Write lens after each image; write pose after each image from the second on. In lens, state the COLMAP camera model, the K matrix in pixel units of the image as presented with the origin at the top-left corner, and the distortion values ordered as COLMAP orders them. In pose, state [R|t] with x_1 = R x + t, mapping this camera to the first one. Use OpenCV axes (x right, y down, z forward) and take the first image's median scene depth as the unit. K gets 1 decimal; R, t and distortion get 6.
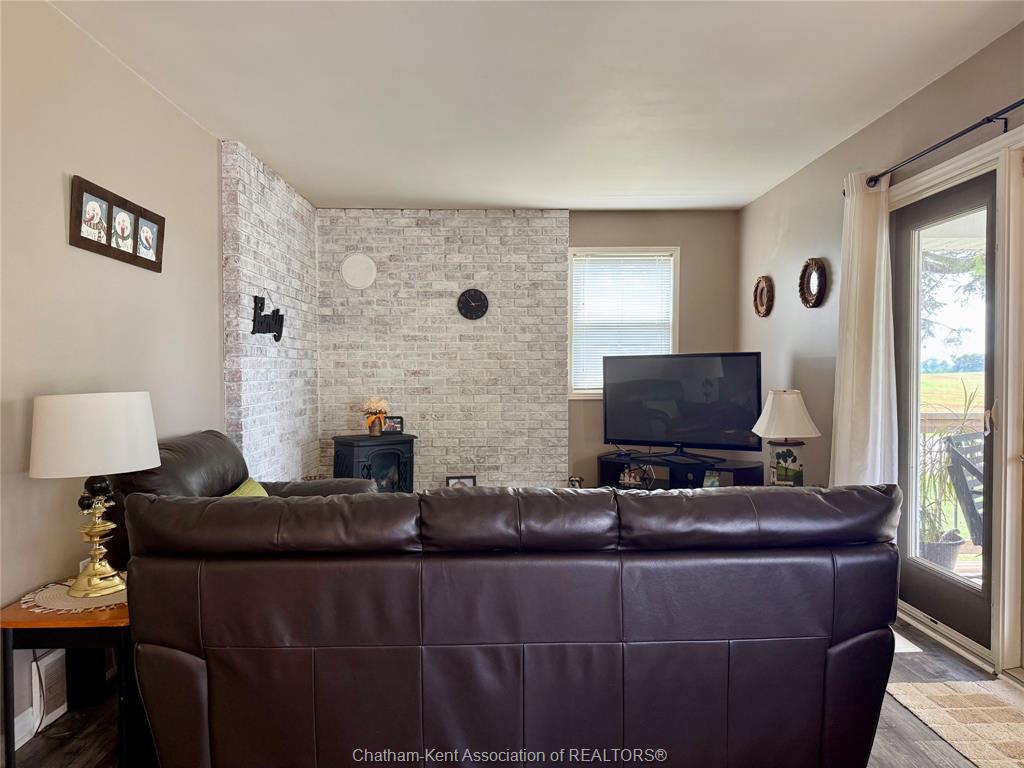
lens RADIAL K [[721.5, 0, 516.7], [0, 721.5, 385.5], [0, 0, 1]] dist [0.100744, -0.158947]
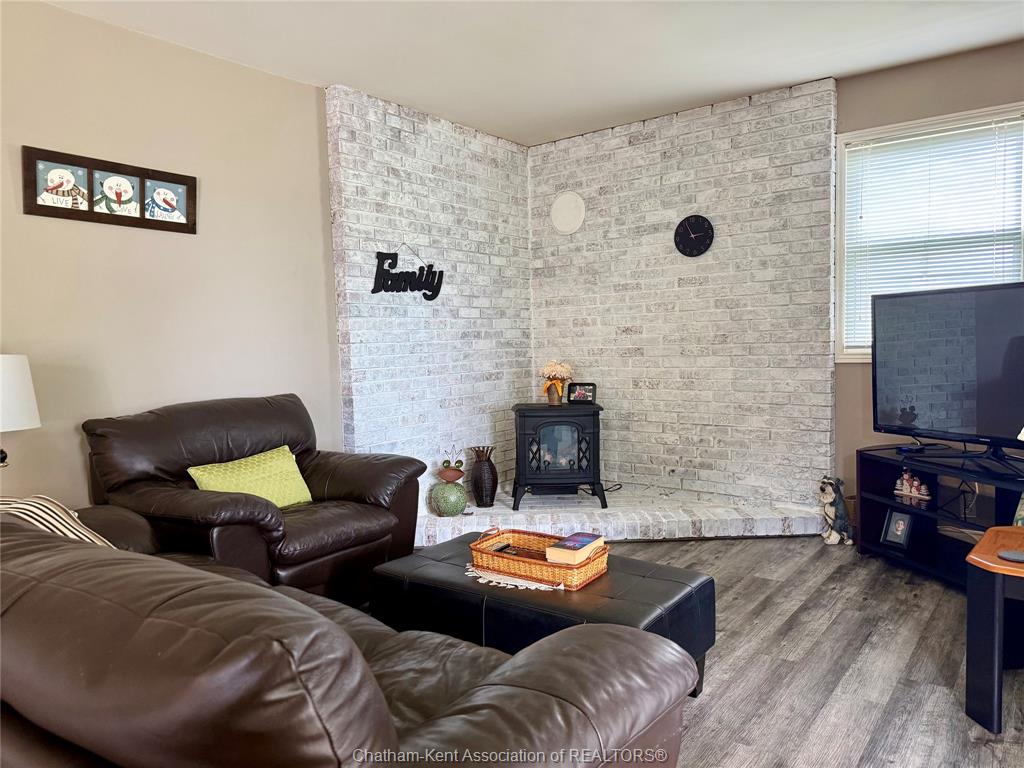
lens RADIAL K [[721.7, 0, 508.7], [0, 721.7, 387.7], [0, 0, 1]] dist [0.114939, -0.160982]
pose [[0.777050, 0.022694, -0.629030, 0.271634], [0.011809, 0.998648, 0.050616, 0.004439], [0.629328, -0.046759, 0.775732, 0.280689]]
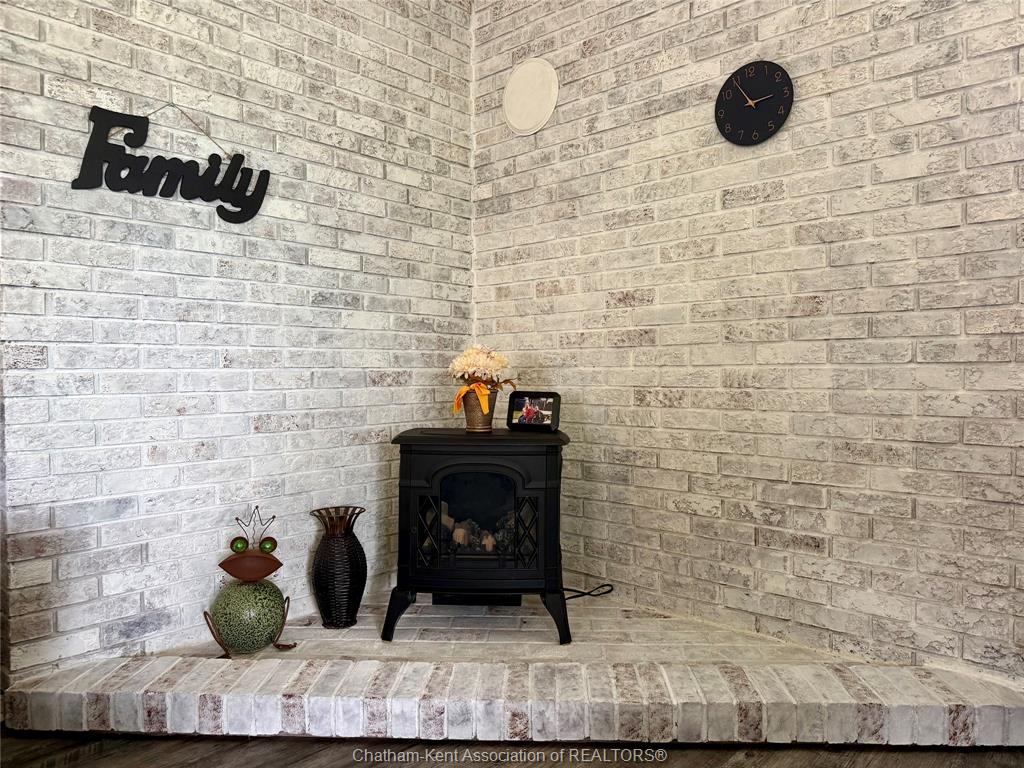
lens RADIAL K [[721.5, 0, 516.7], [0, 721.5, 385.5], [0, 0, 1]] dist [0.100744, -0.158947]
pose [[0.727820, 0.009646, -0.685701, 0.114150], [-0.011705, 0.999930, 0.001642, 0.036150], [0.685669, 0.006832, 0.727882, 0.635694]]
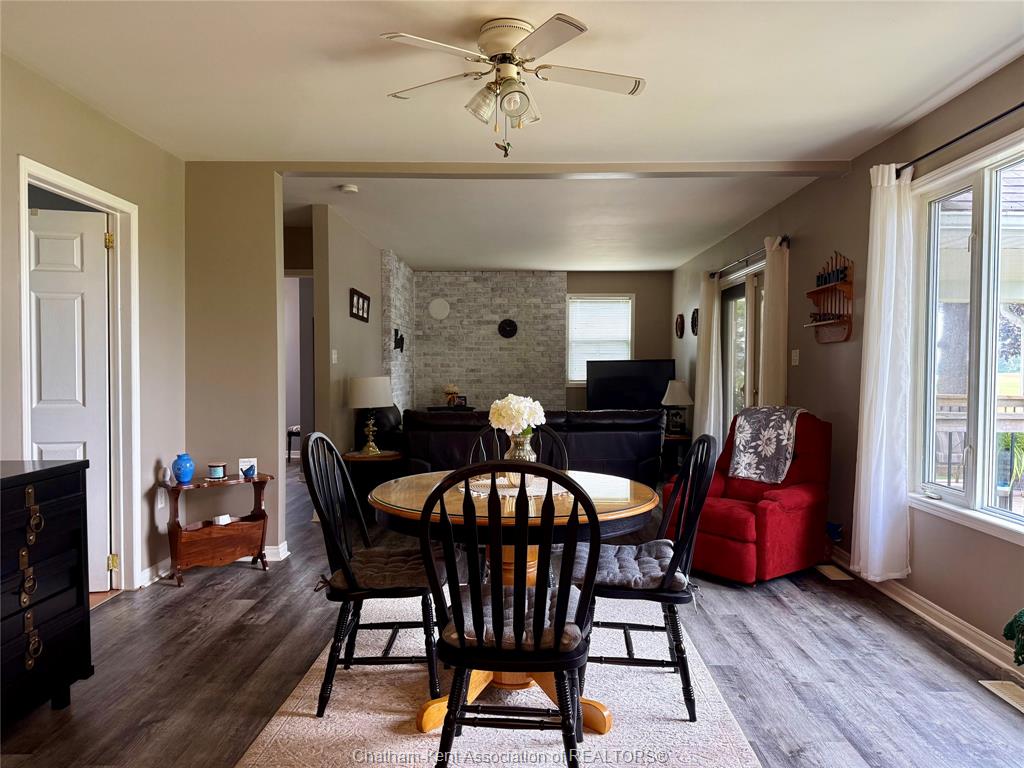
lens RADIAL K [[721.7, 0, 508.7], [0, 721.7, 387.7], [0, 0, 1]] dist [0.114939, -0.160982]
pose [[0.999313, 0.005680, -0.036626, 0.002216], [-0.005474, 0.999969, 0.005726, 0.012199], [0.036657, -0.005521, 0.999313, -0.639360]]
